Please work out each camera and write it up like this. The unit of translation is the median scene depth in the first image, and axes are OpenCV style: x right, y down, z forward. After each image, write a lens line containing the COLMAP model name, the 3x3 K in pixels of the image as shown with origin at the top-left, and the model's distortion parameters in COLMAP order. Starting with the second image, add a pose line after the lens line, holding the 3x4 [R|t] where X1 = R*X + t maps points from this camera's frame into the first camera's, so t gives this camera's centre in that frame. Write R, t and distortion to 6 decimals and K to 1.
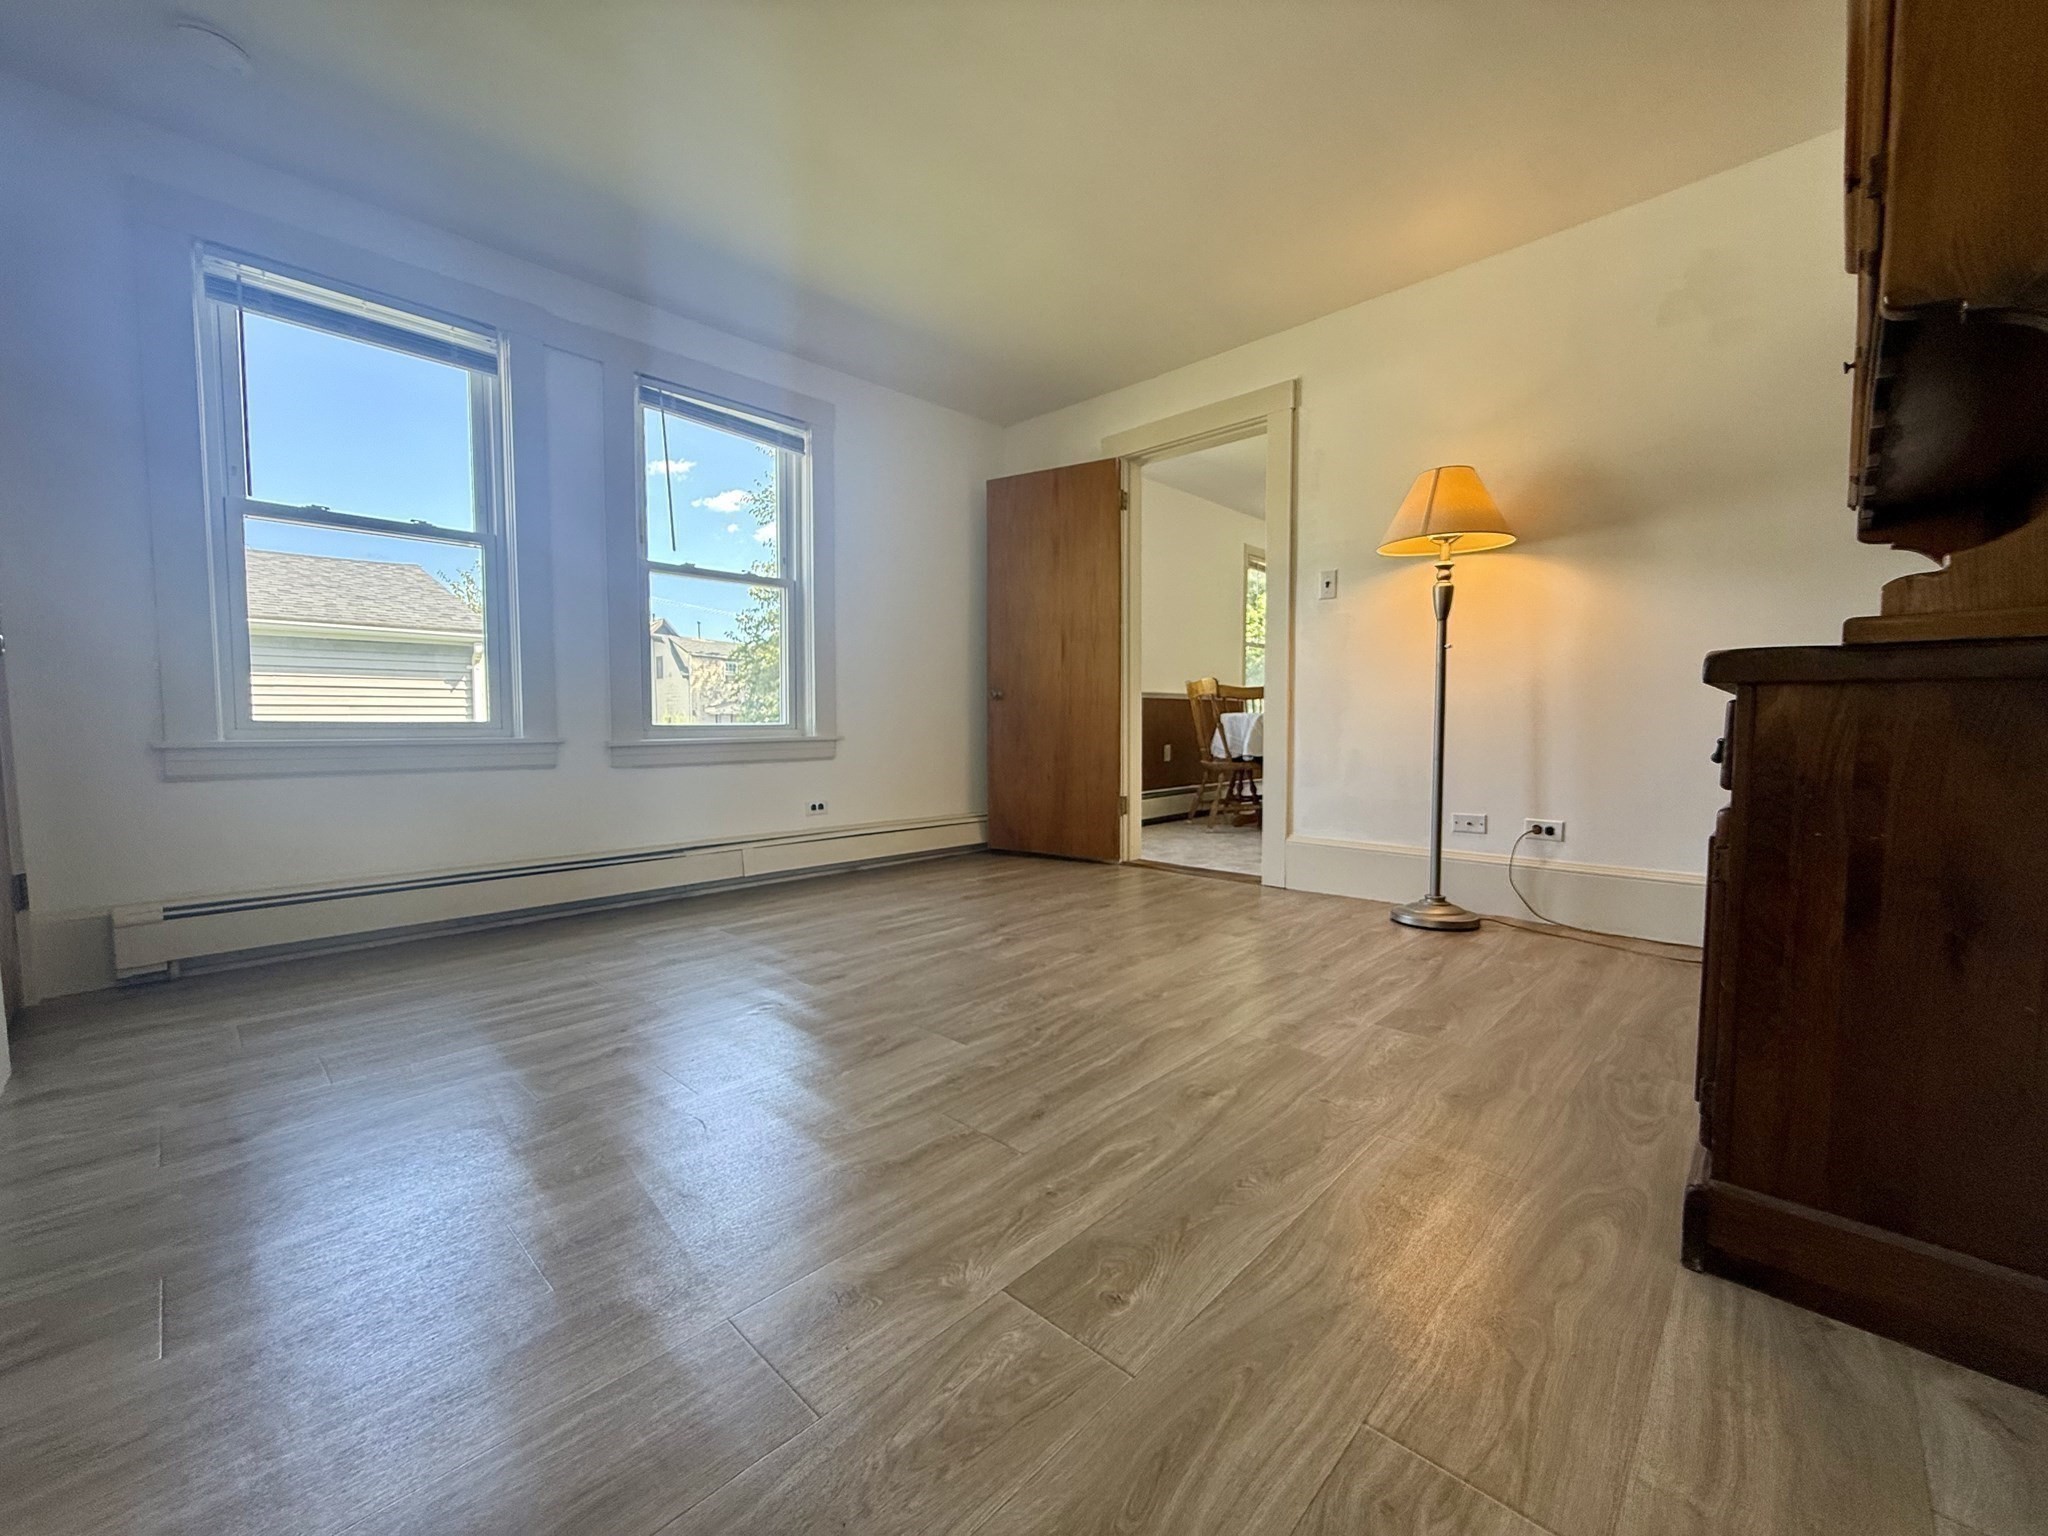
lens RADIAL K [[817.9, 0, 1026.6], [0, 817.9, 767.3], [0, 0, 1]] dist [0.000278, 0.000253]
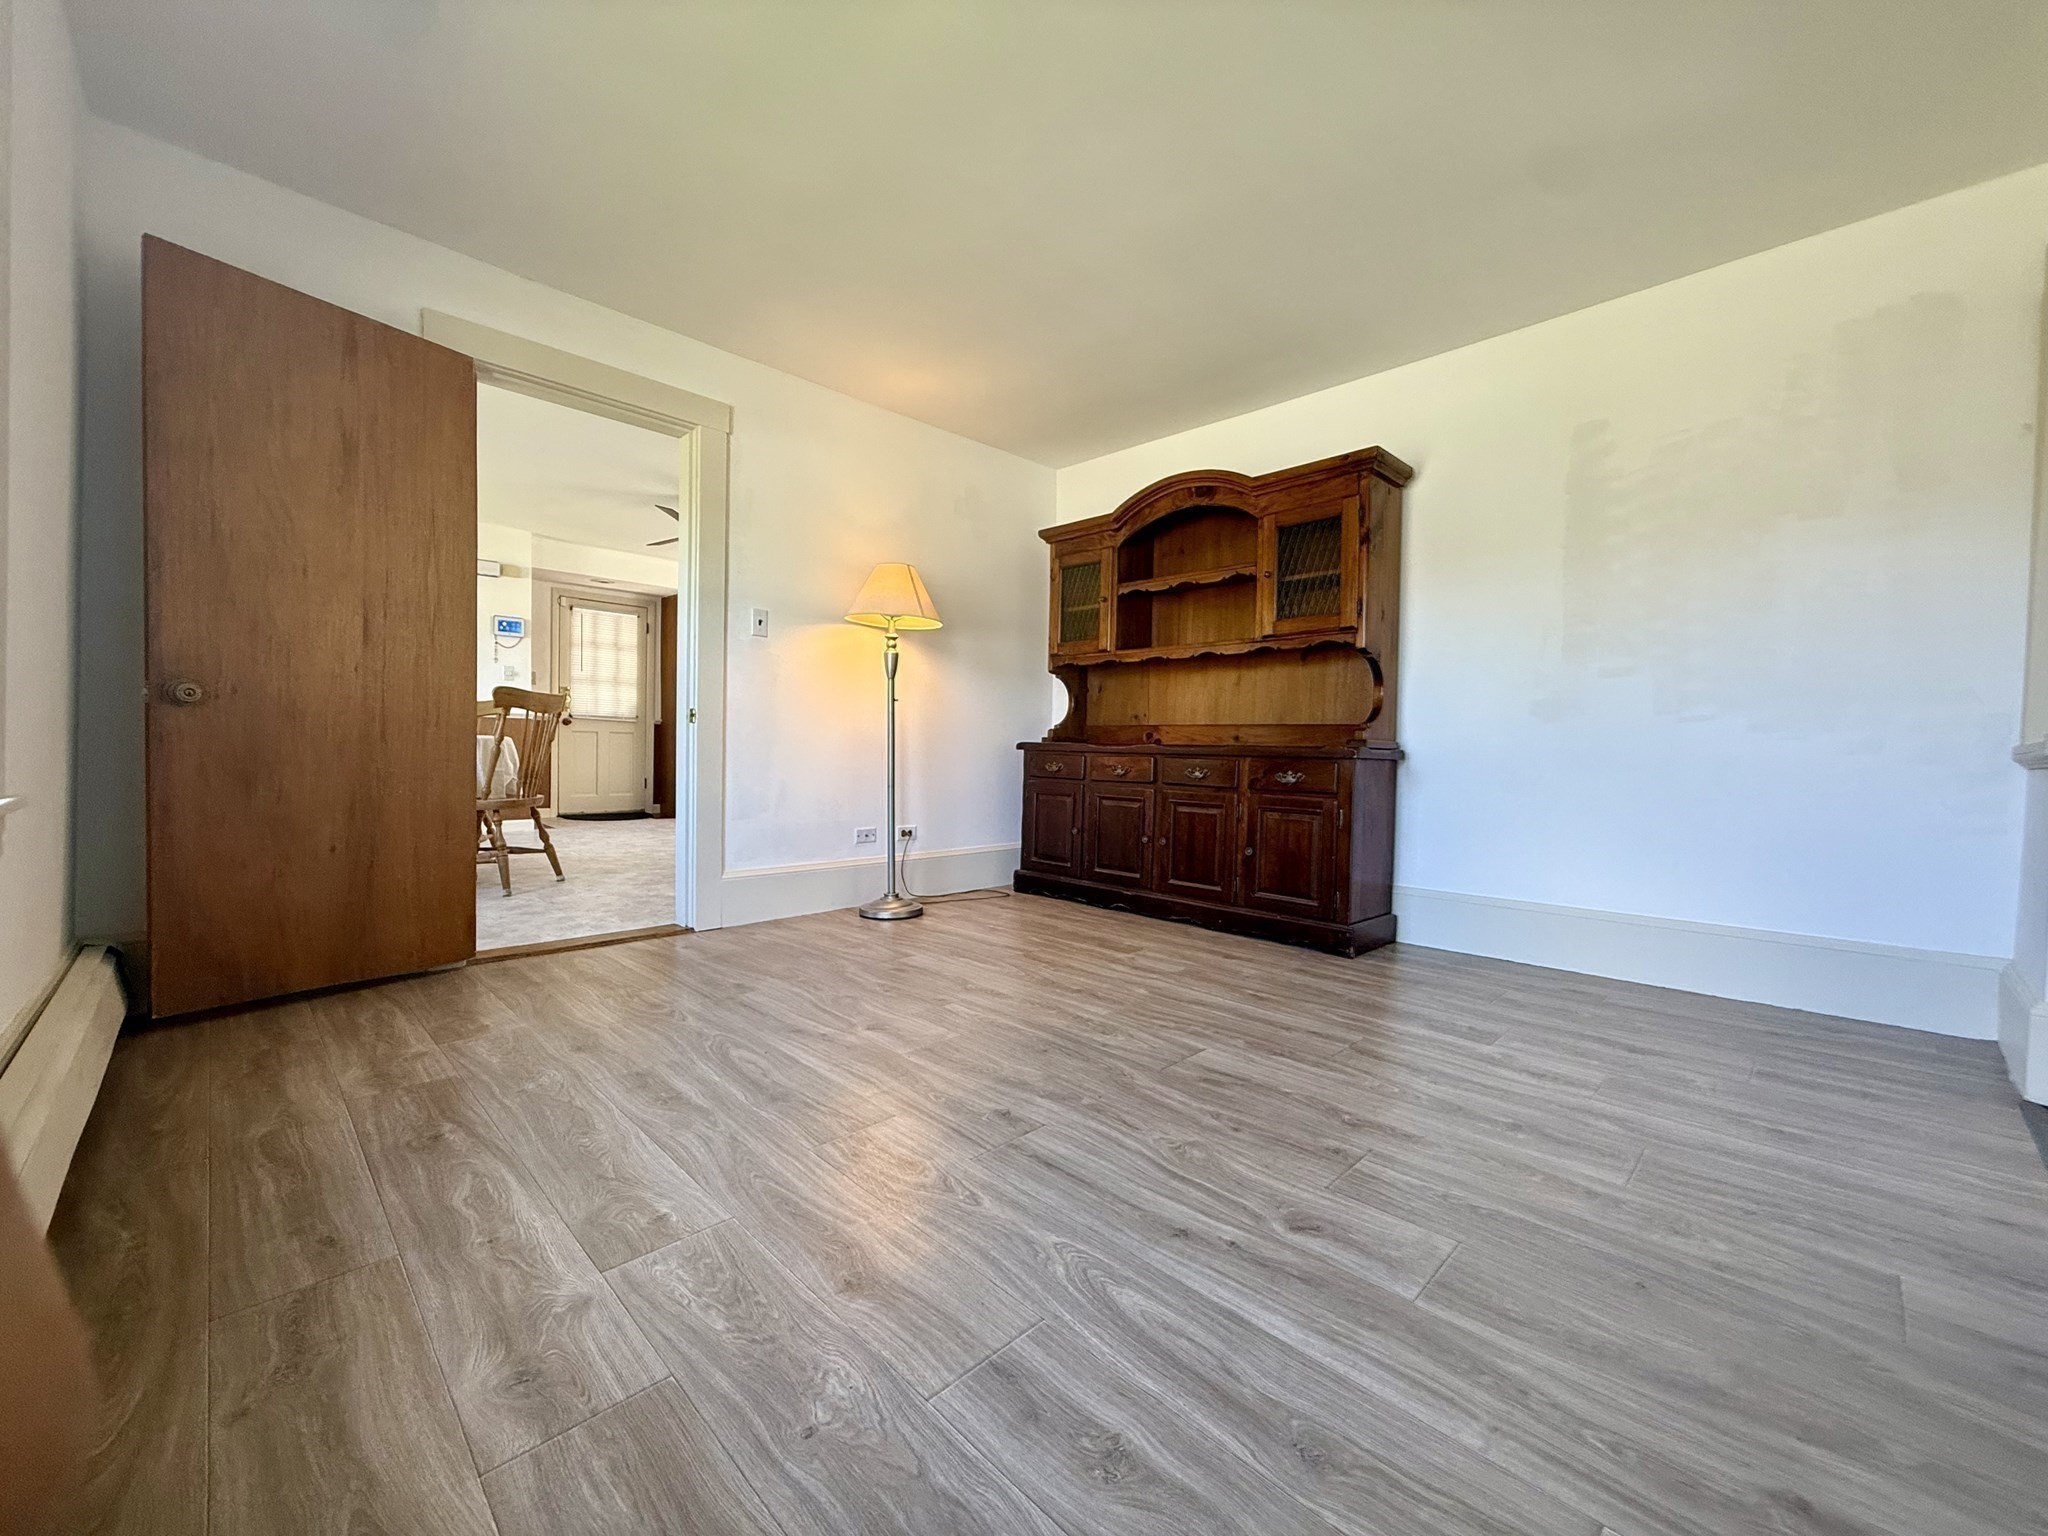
lens RADIAL K [[816.7, 0, 1022.0], [0, 816.7, 768.0], [0, 0, 1]] dist [-0.000020, 0.000149]
pose [[0.030428, -0.022402, 0.999286, -0.982506], [0.033187, 0.999220, 0.021390, -0.075956], [-0.998986, 0.032513, 0.031148, 0.962376]]
